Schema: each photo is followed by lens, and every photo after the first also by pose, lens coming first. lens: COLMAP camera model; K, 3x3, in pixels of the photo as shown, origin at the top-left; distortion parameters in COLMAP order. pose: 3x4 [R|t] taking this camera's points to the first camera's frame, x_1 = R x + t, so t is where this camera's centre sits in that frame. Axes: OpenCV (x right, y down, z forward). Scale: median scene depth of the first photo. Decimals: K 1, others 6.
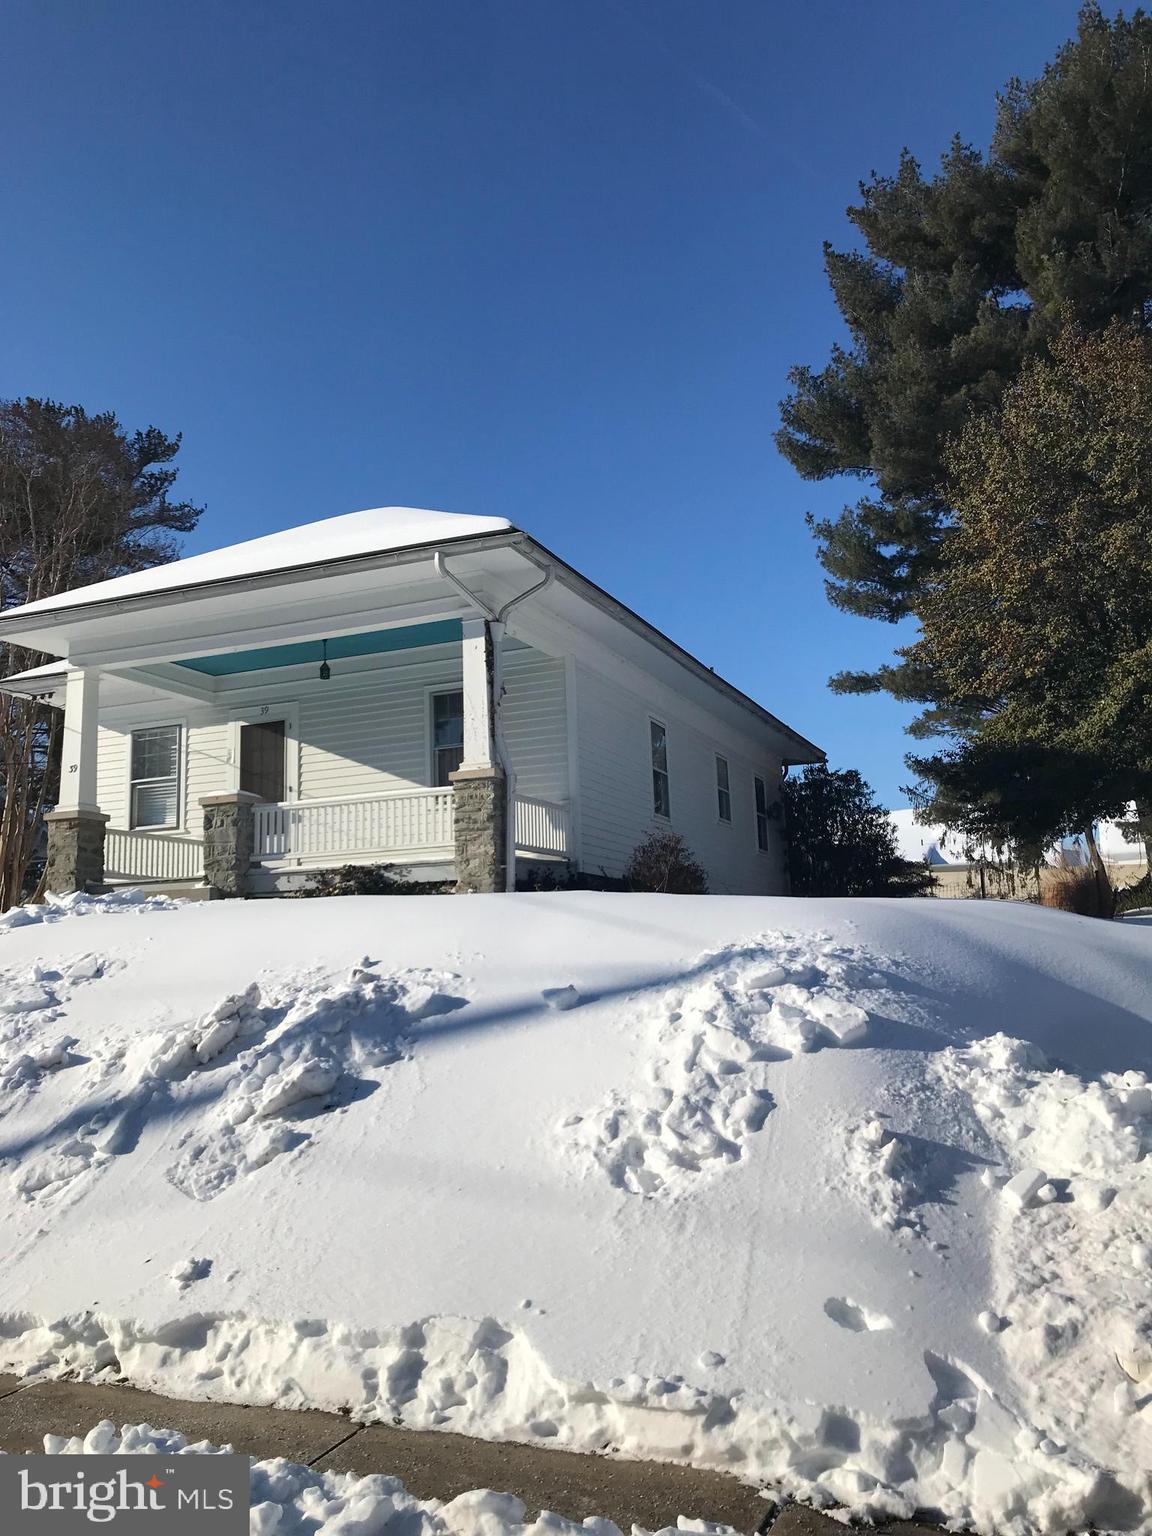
lens RADIAL K [[1259.6, 0, 581.7], [0, 1259.6, 762.5], [0, 0, 1]] dist [0.021084, -0.021042]
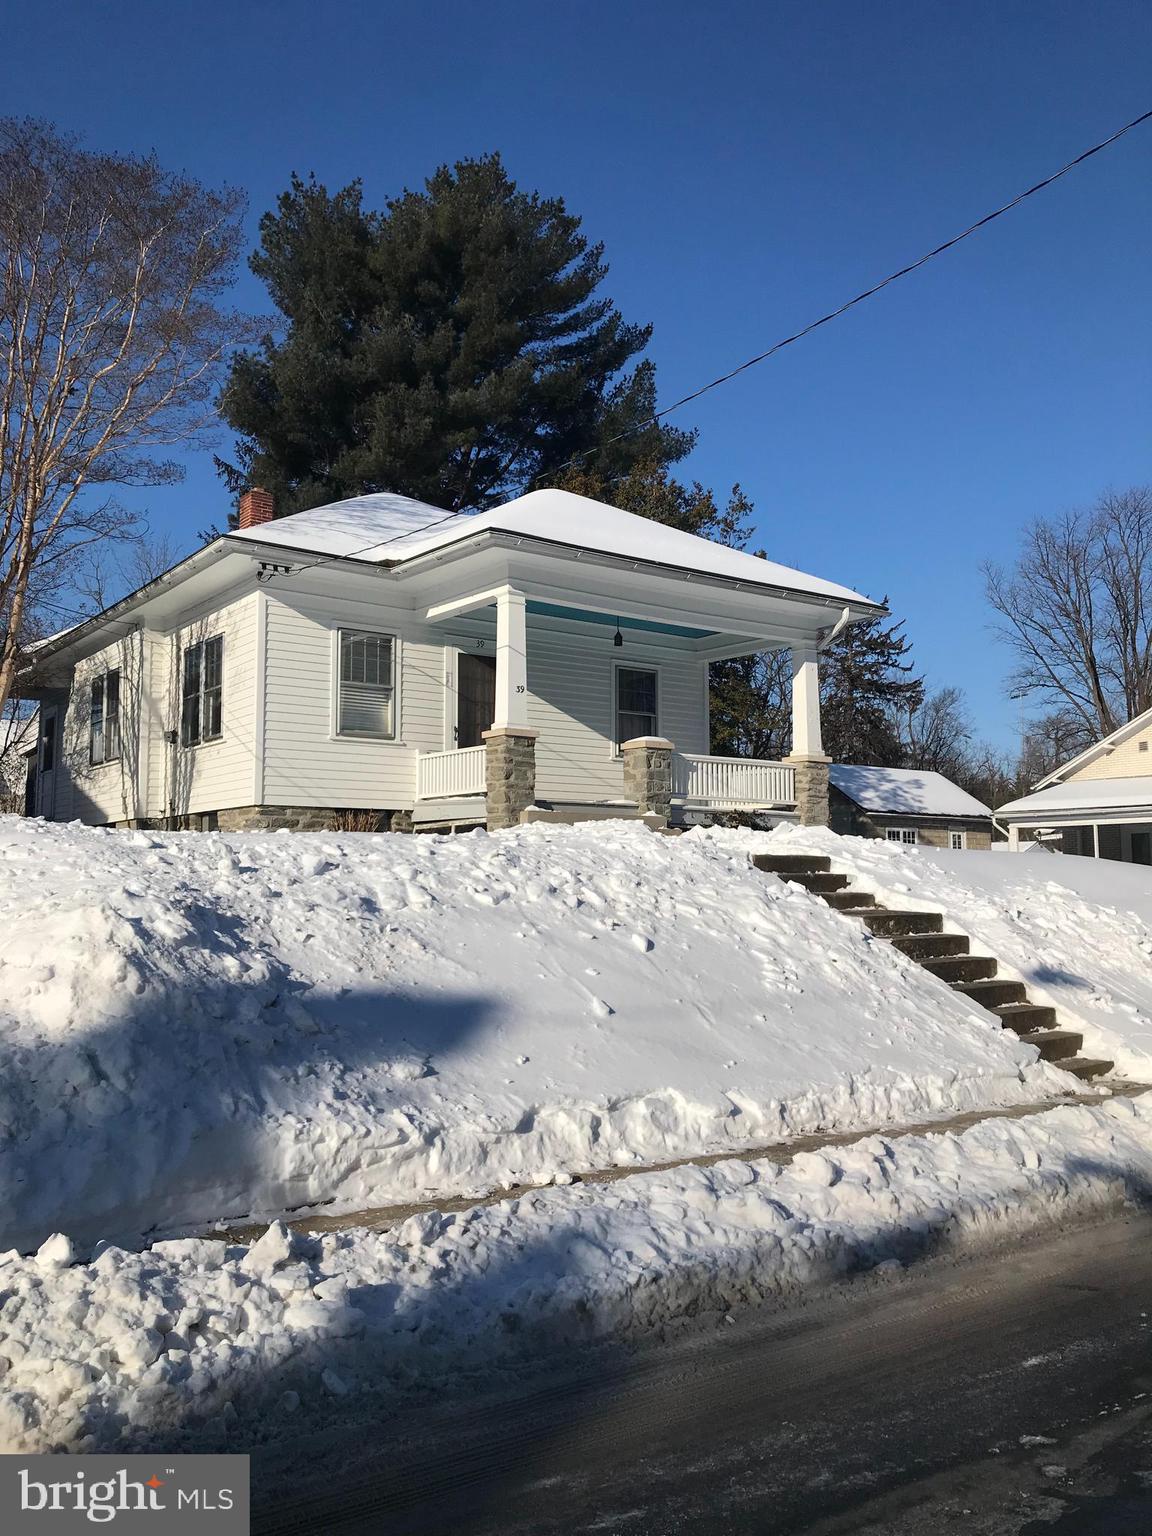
lens RADIAL K [[1259.6, 0, 574.8], [0, 1259.6, 772.2], [0, 0, 1]] dist [0.021084, -0.021042]
pose [[0.513153, 0.109901, 0.851232, -1.147478], [-0.163271, 0.986158, -0.028895, 0.087617], [-0.842625, -0.124154, 0.523993, 0.361820]]
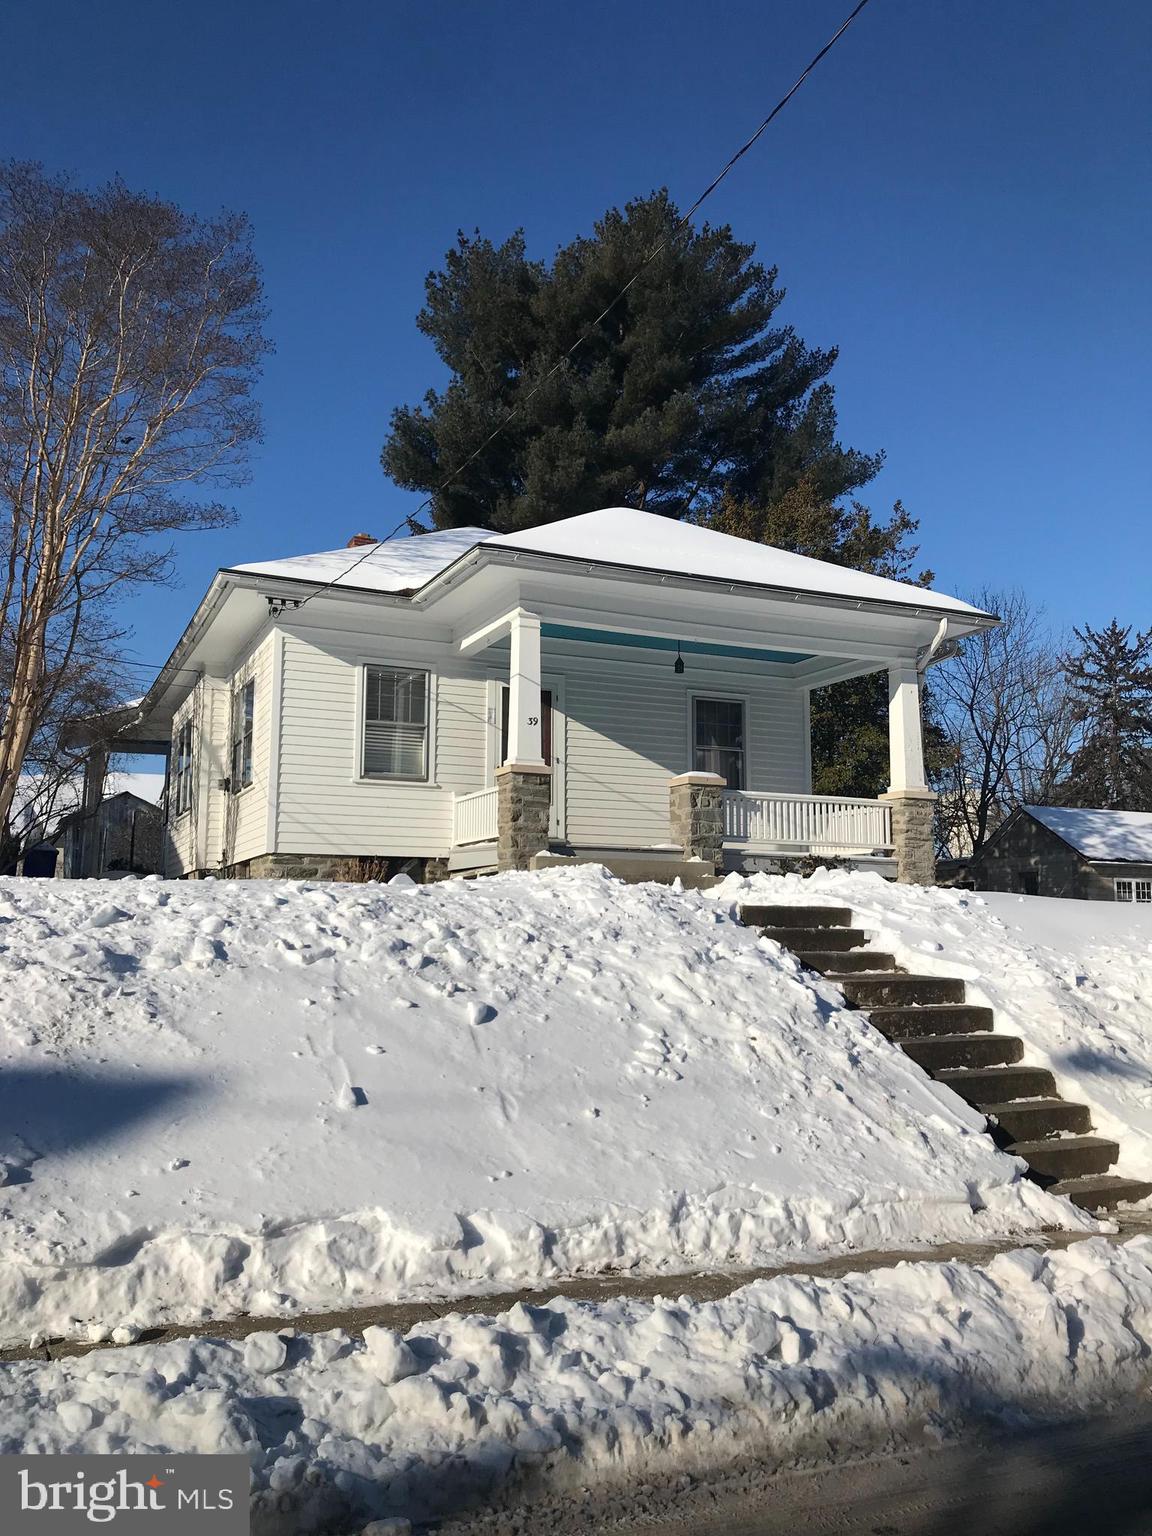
lens RADIAL K [[1259.6, 0, 572.5], [0, 1259.6, 769.1], [0, 0, 1]] dist [0.021084, -0.021042]
pose [[0.683981, 0.134374, 0.717017, -0.956435], [-0.152240, 0.987540, -0.039846, 0.067055], [-0.713437, -0.081905, 0.695916, 0.285024]]
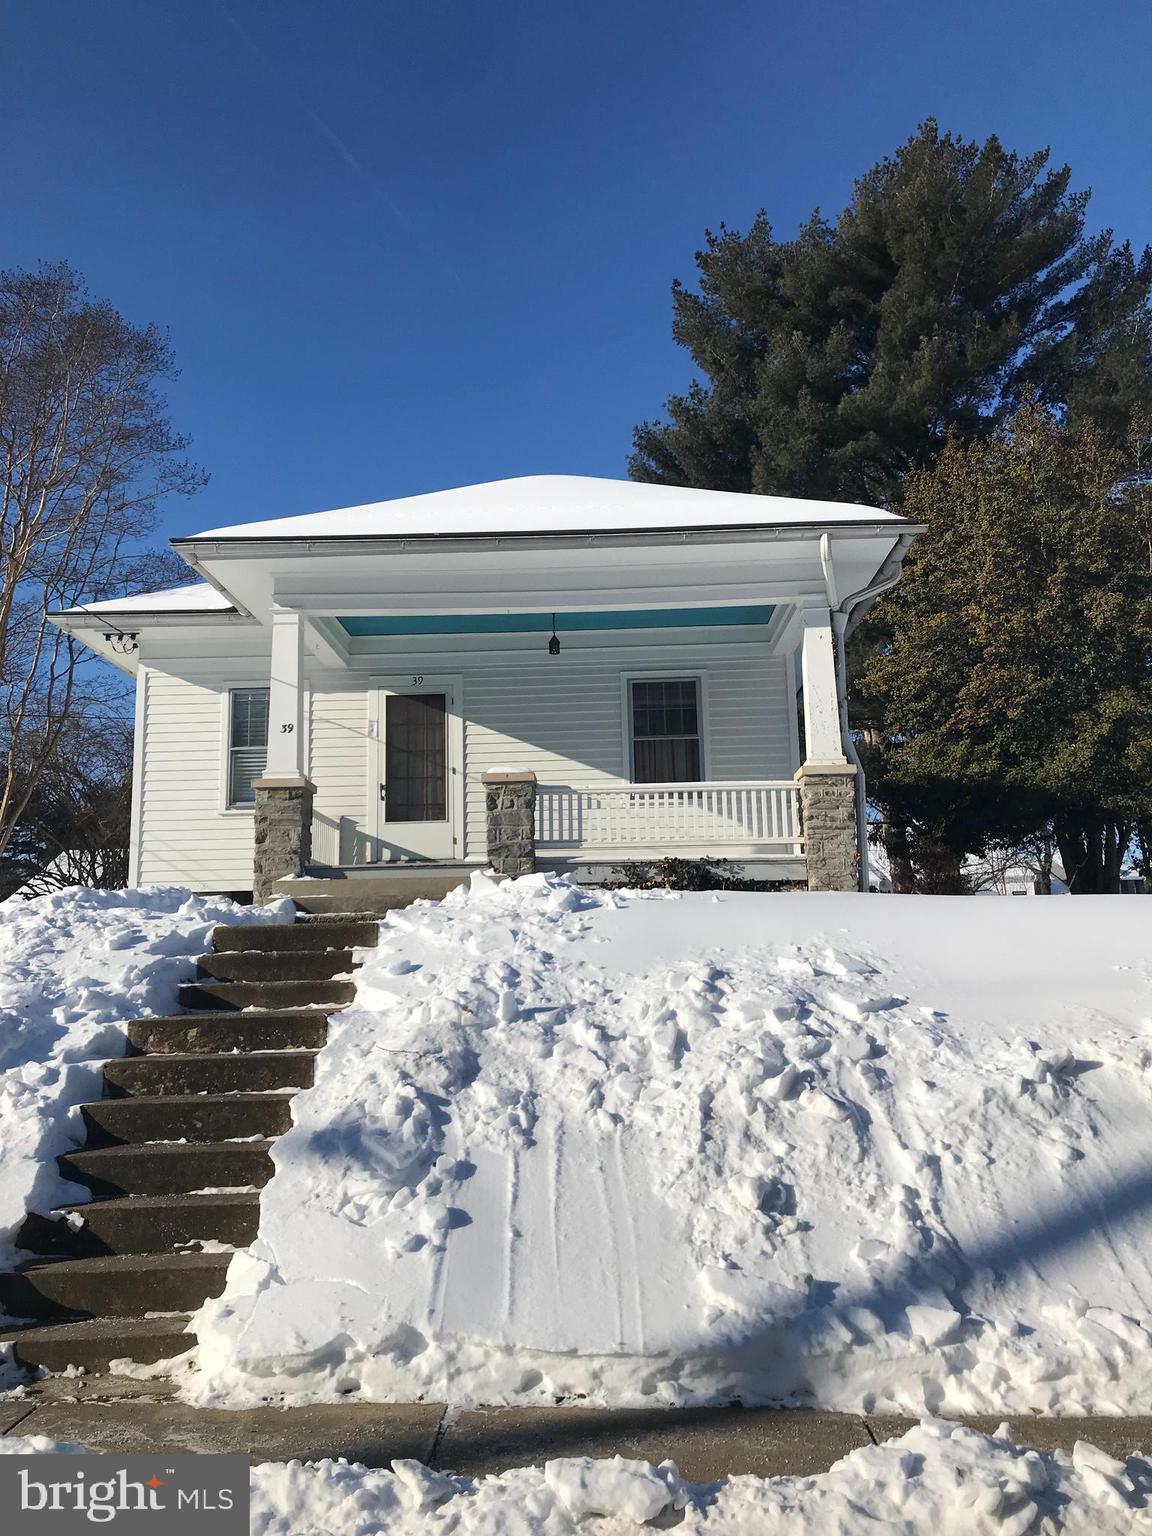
lens RADIAL K [[1259.6, 0, 574.4], [0, 1259.6, 766.5], [0, 0, 1]] dist [0.021084, -0.021042]
pose [[0.934578, 0.074540, 0.347861, -0.465345], [-0.070560, 0.997216, -0.024113, 0.033686], [-0.348690, -0.002009, 0.937236, 0.130152]]
